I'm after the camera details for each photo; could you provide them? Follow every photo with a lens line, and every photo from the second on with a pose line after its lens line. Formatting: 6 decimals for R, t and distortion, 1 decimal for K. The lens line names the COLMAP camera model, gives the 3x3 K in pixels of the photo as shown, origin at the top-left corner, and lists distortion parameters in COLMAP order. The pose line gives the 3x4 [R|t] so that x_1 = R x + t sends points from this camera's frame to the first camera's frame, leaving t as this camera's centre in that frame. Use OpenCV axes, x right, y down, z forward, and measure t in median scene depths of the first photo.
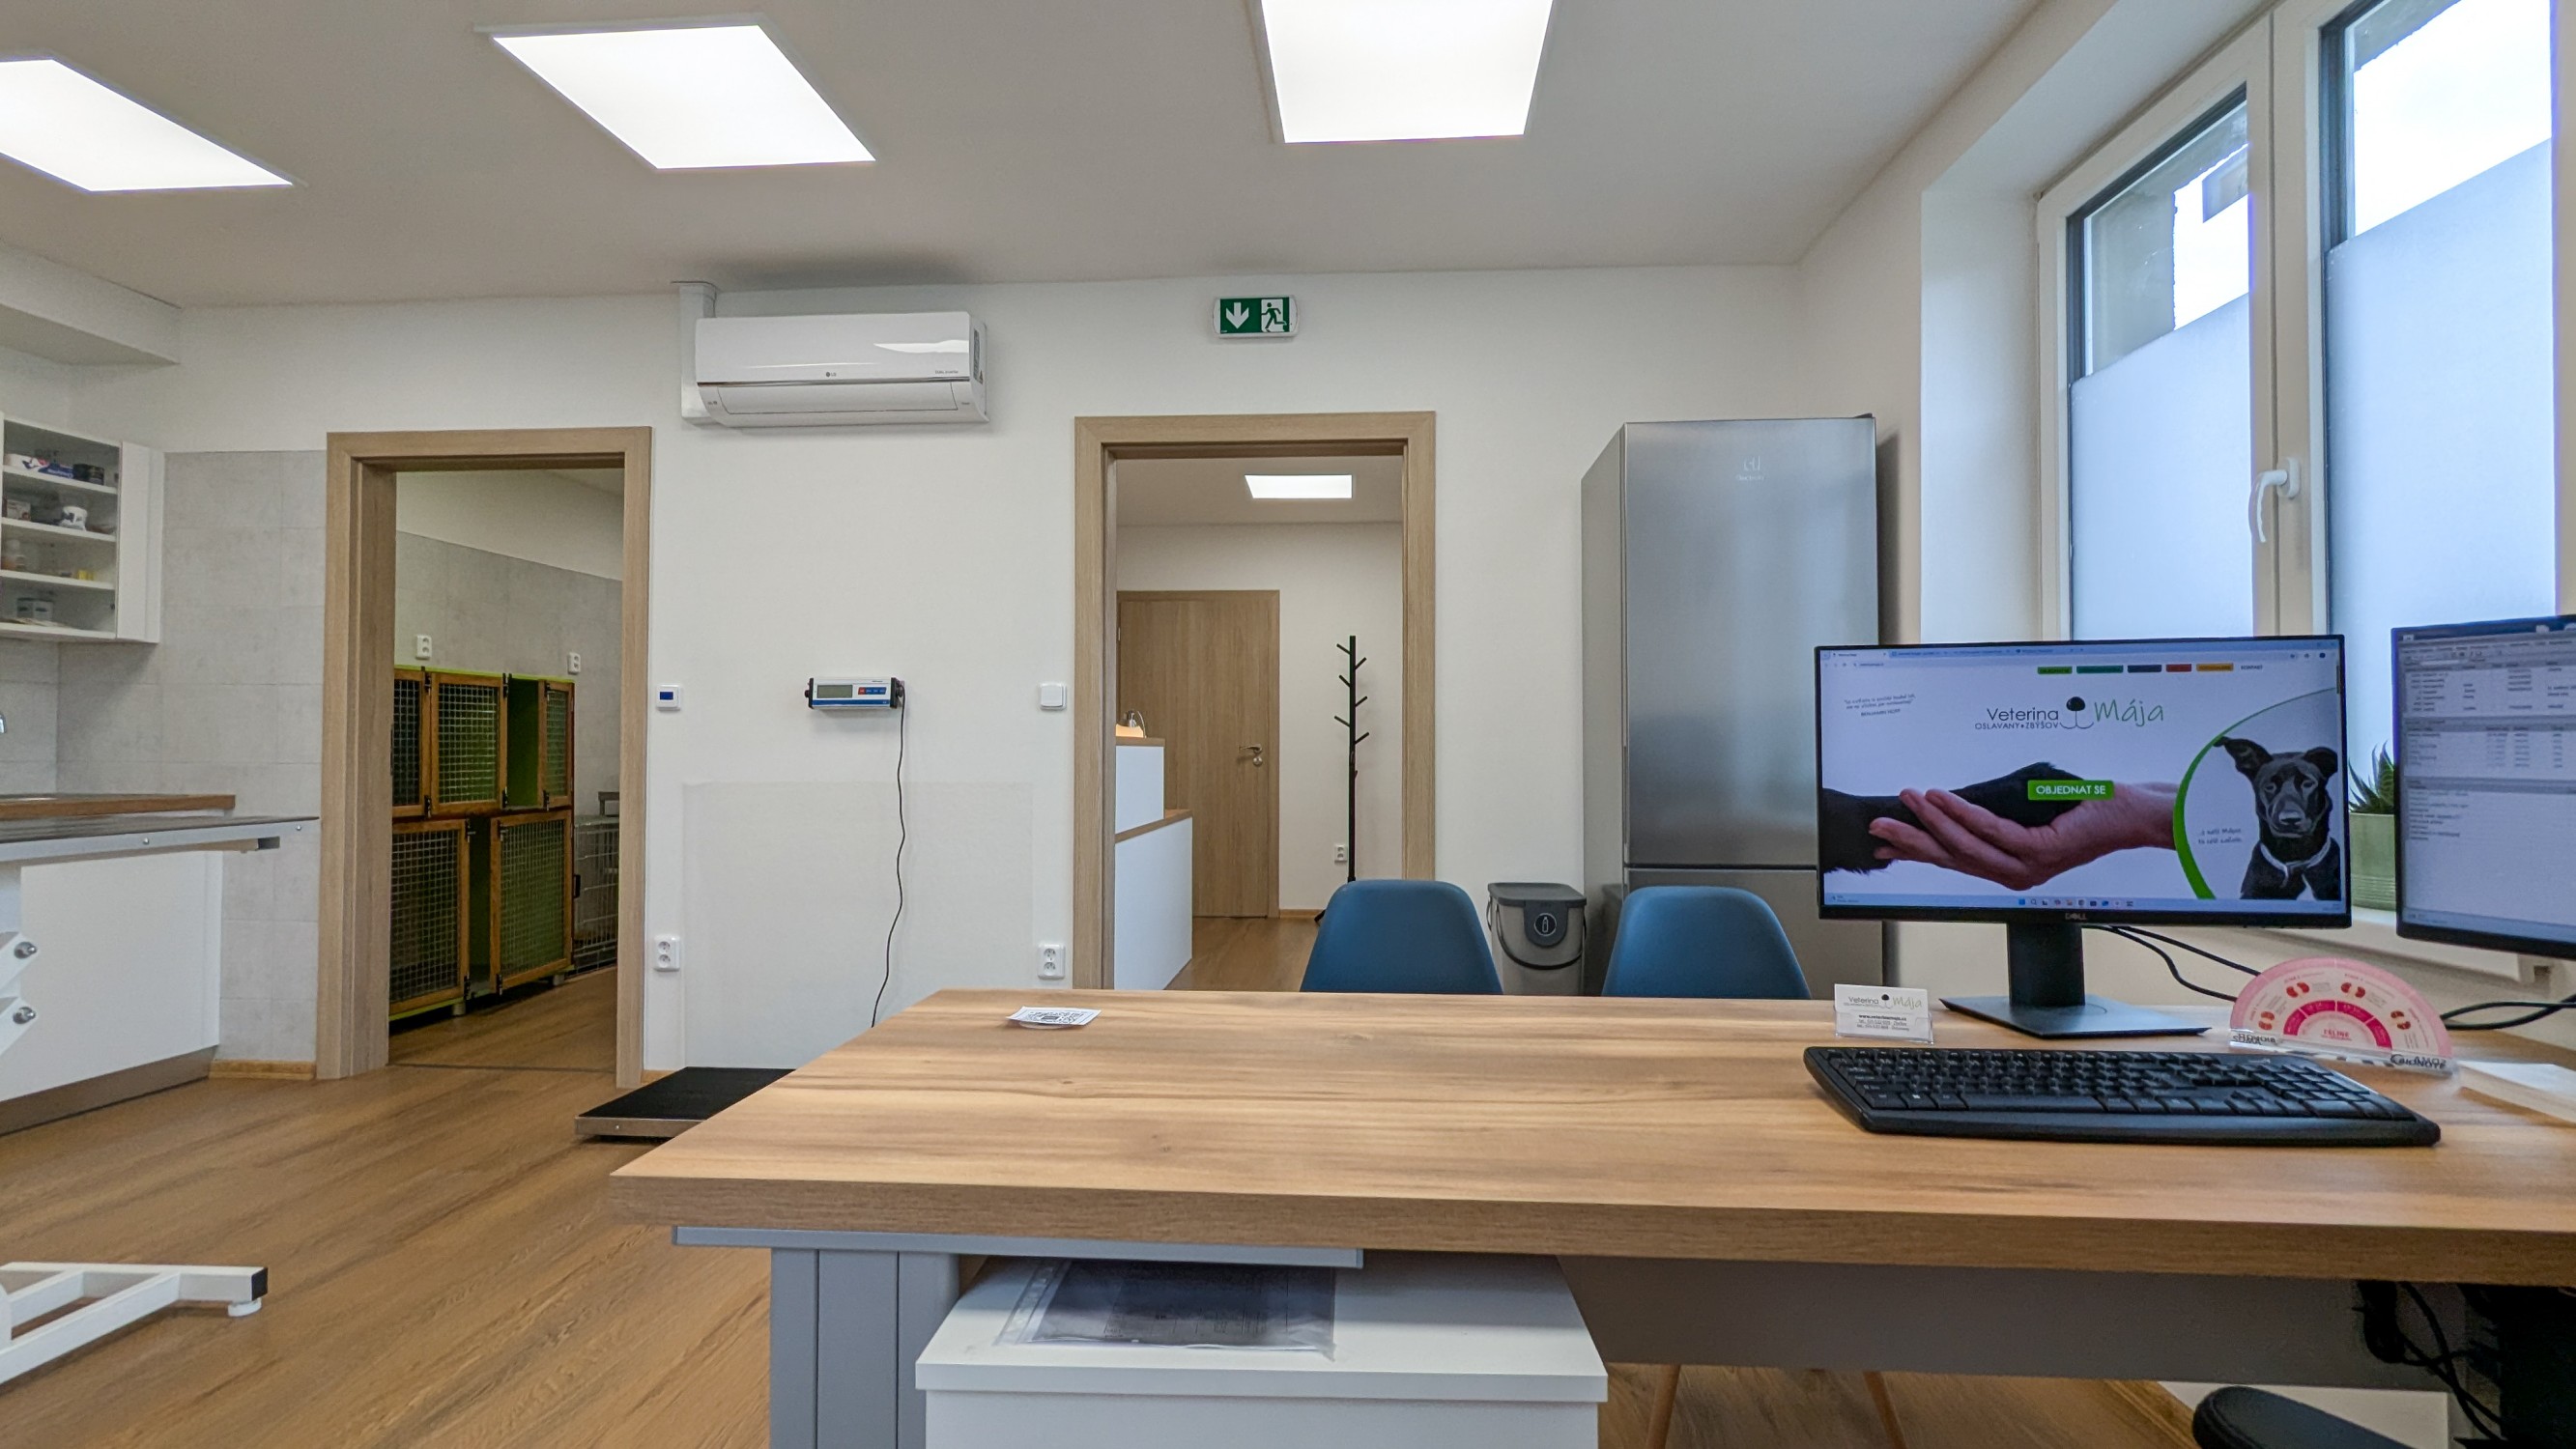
lens RADIAL K [[1215.9, 0, 1289.0], [0, 1215.9, 726.8], [0, 0, 1]] dist [-0.001816, 0.000952]
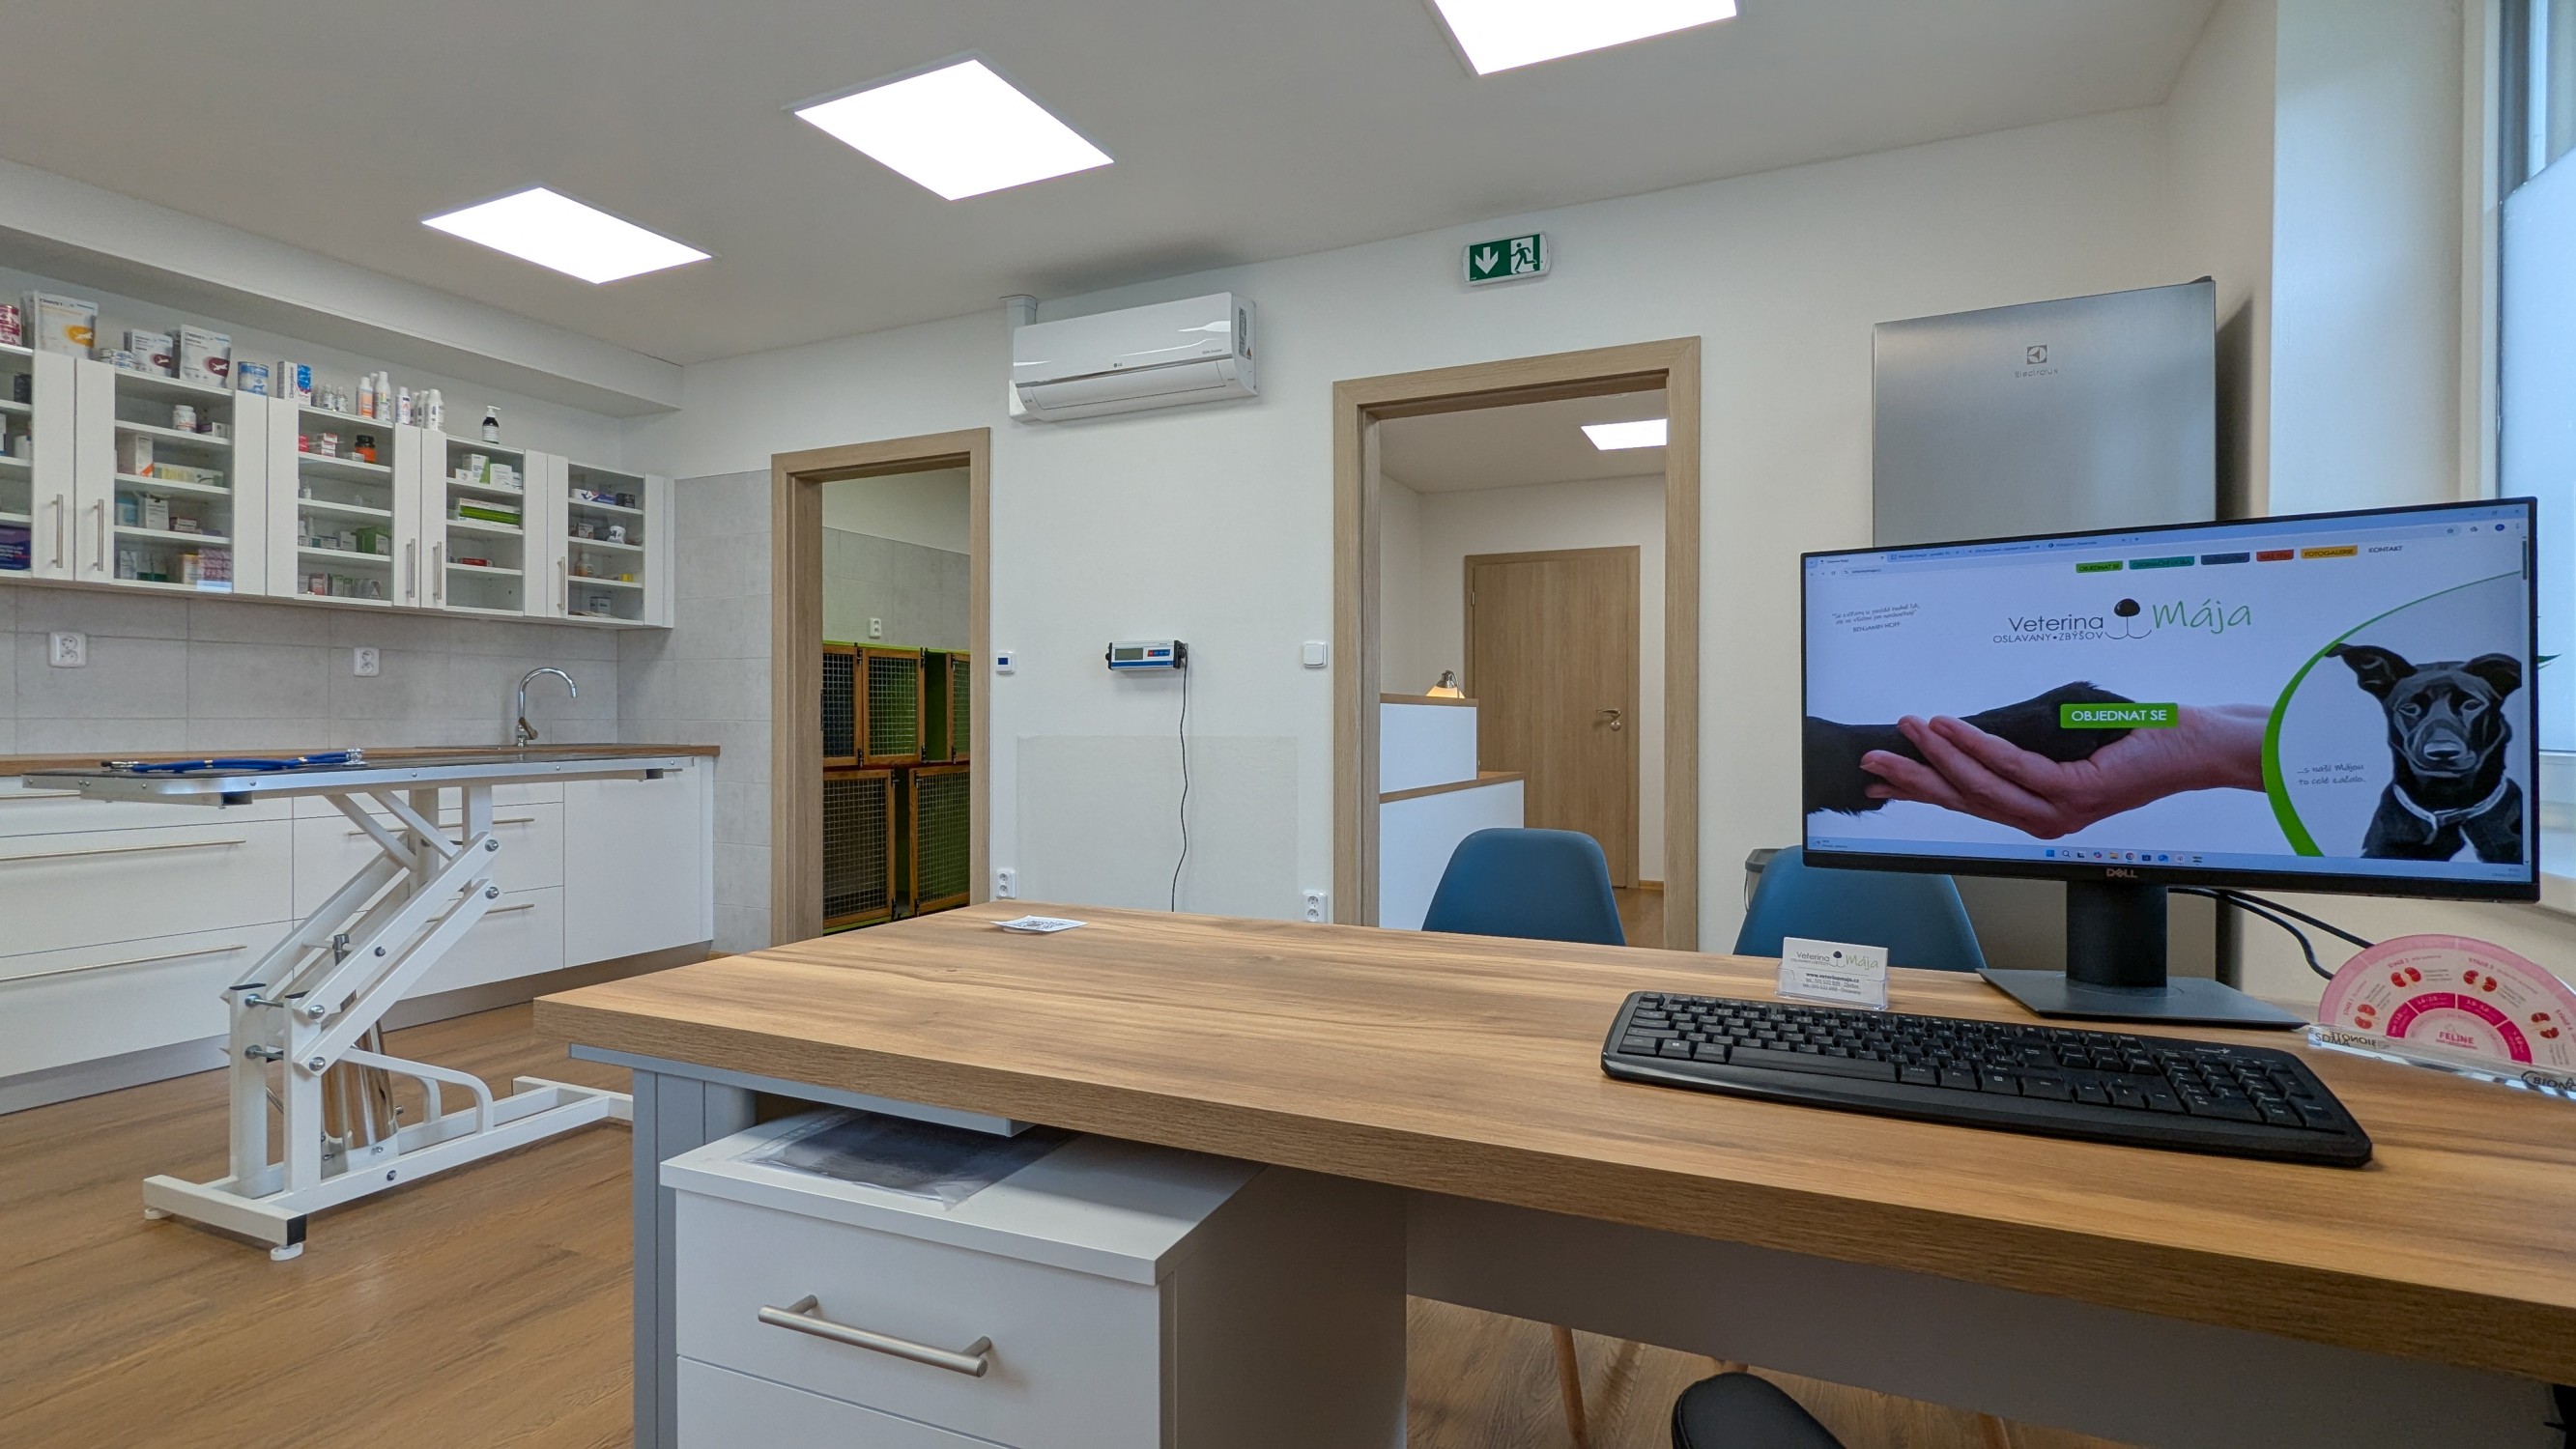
lens RADIAL K [[1215.9, 0, 1289.0], [0, 1215.9, 726.8], [0, 0, 1]] dist [-0.001816, 0.000952]
pose [[0.934379, 0.000706, -0.356280, 0.406783], [0.007450, 0.999741, 0.021519, 0.037058], [0.356203, -0.022761, 0.934131, 0.055786]]
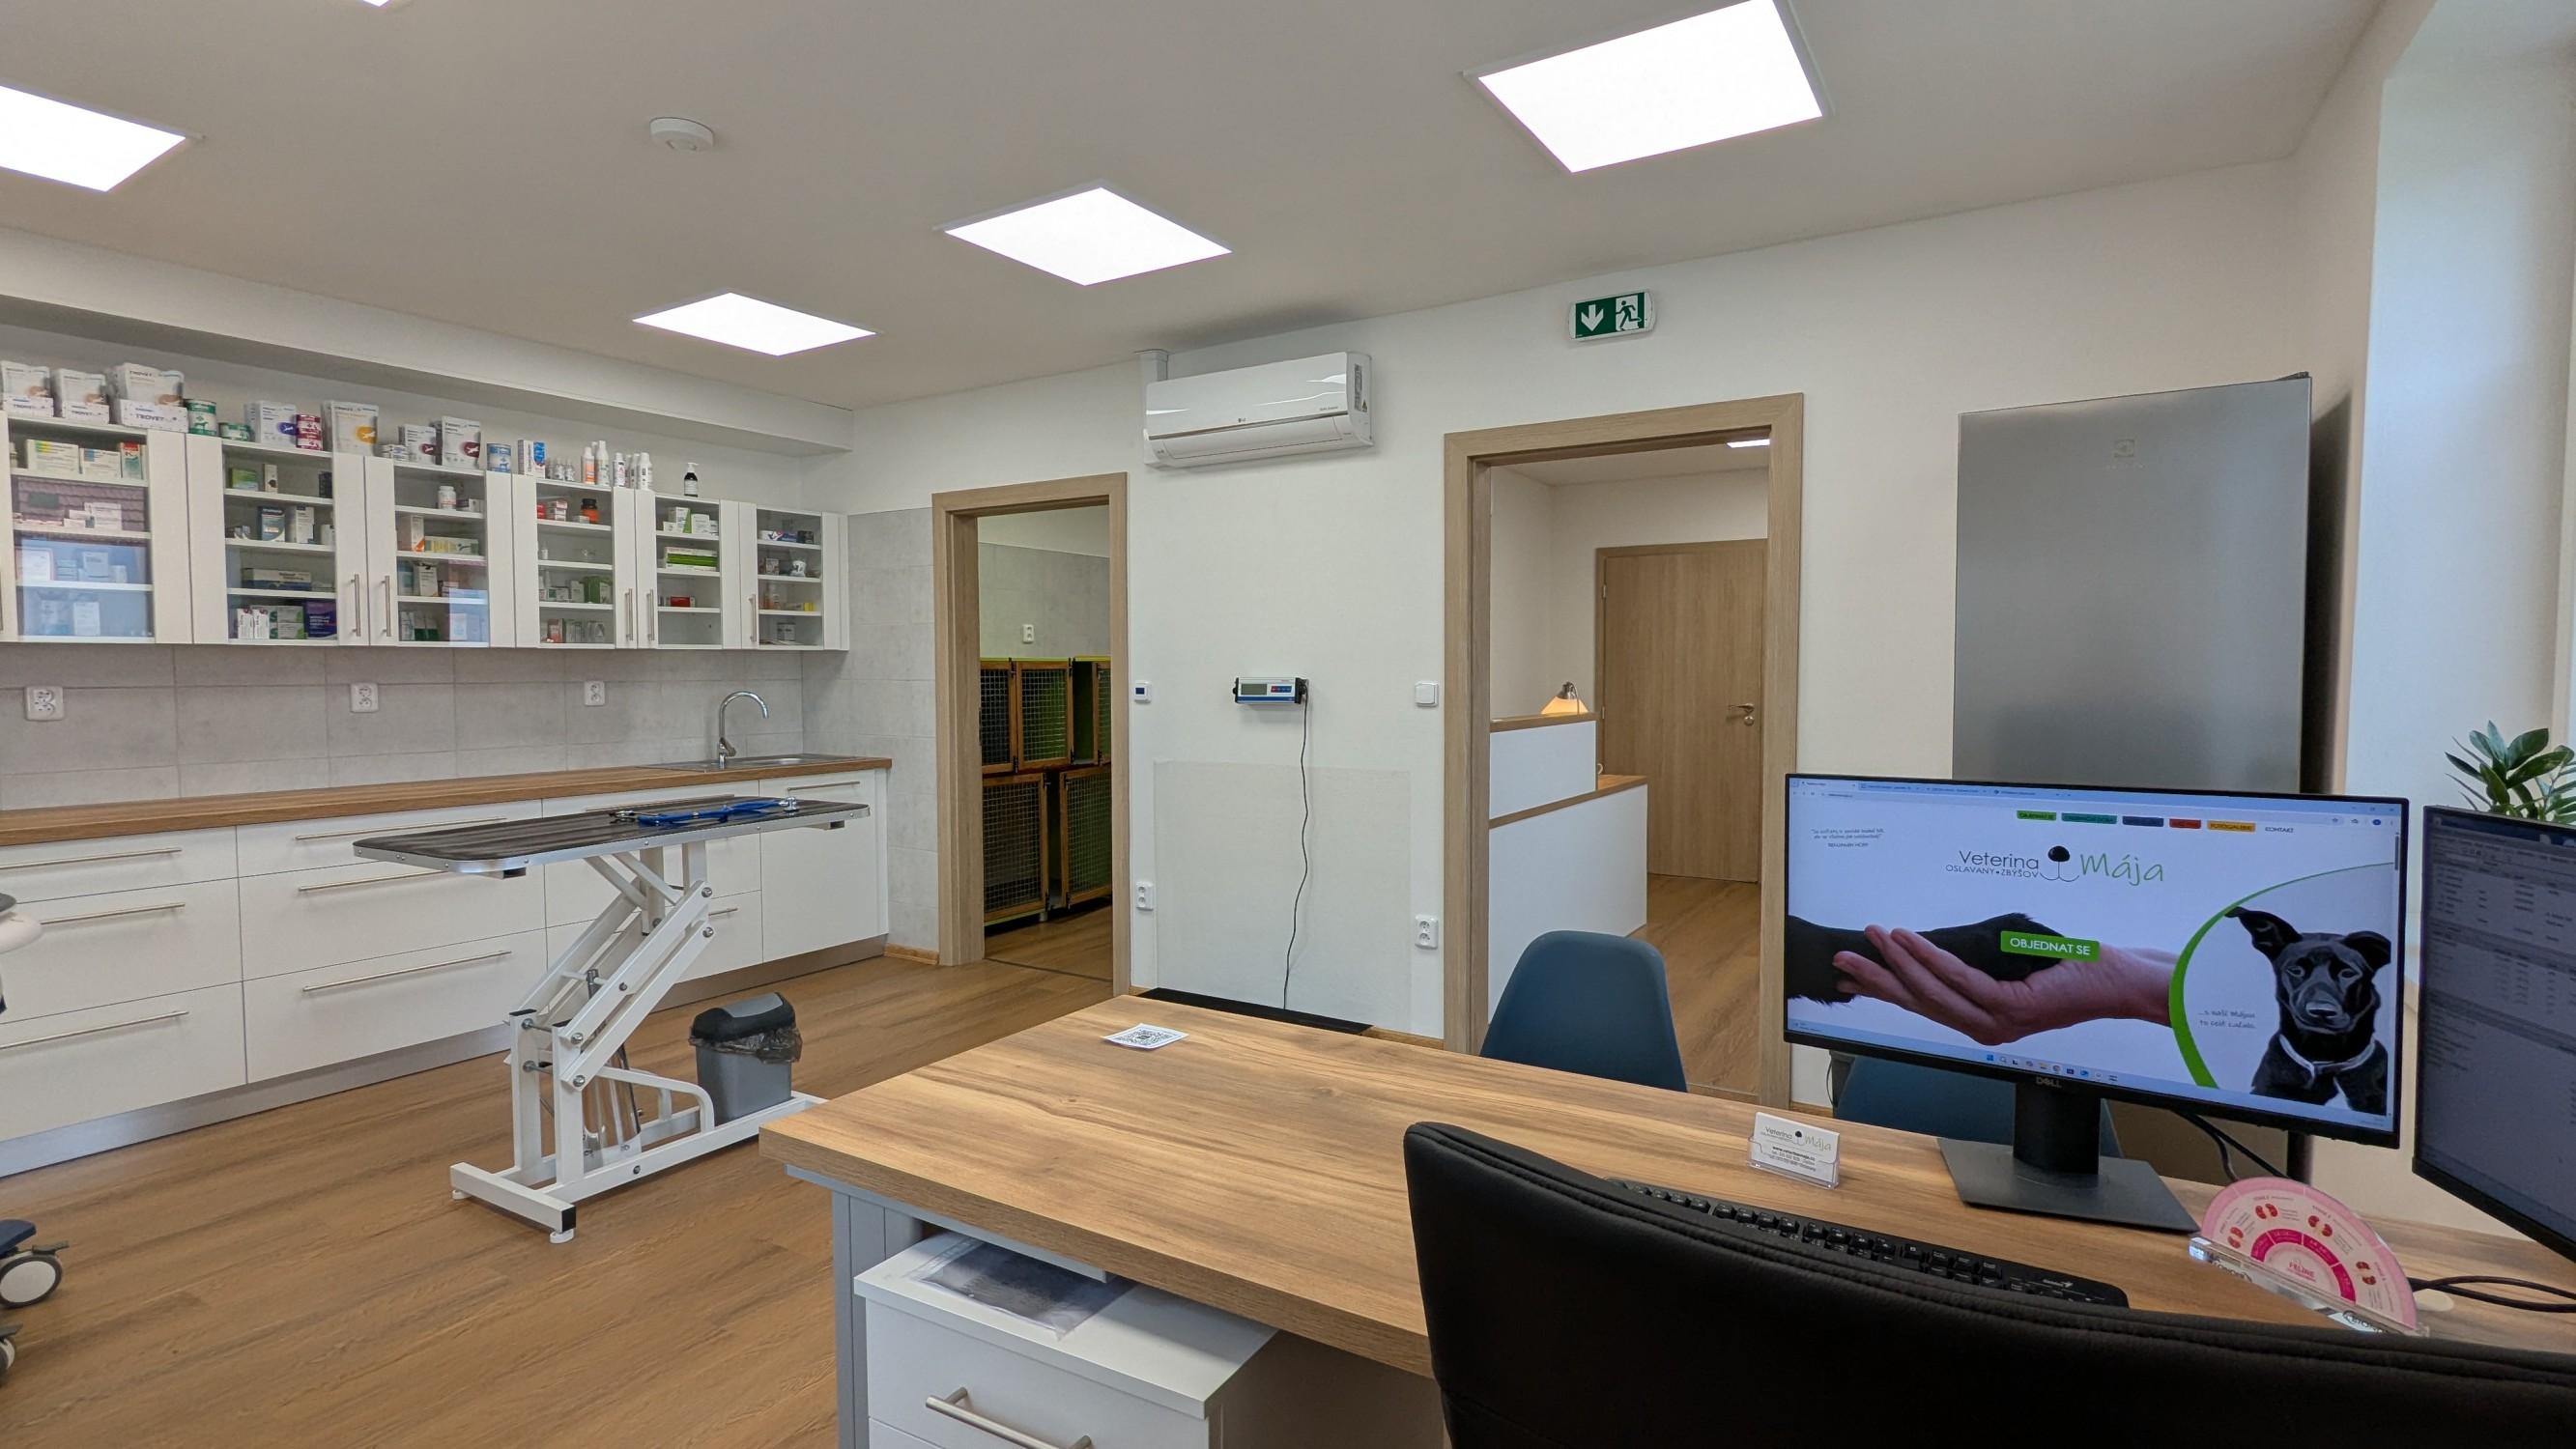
lens RADIAL K [[1216.7, 0, 1290.0], [0, 1216.7, 725.7], [0, 0, 1]] dist [-0.001107, 0.000394]
pose [[0.884369, 0.016238, -0.466505, 0.546649], [0.014745, 0.997924, 0.062687, -0.176389], [0.466555, -0.062317, 0.882294, -0.068984]]
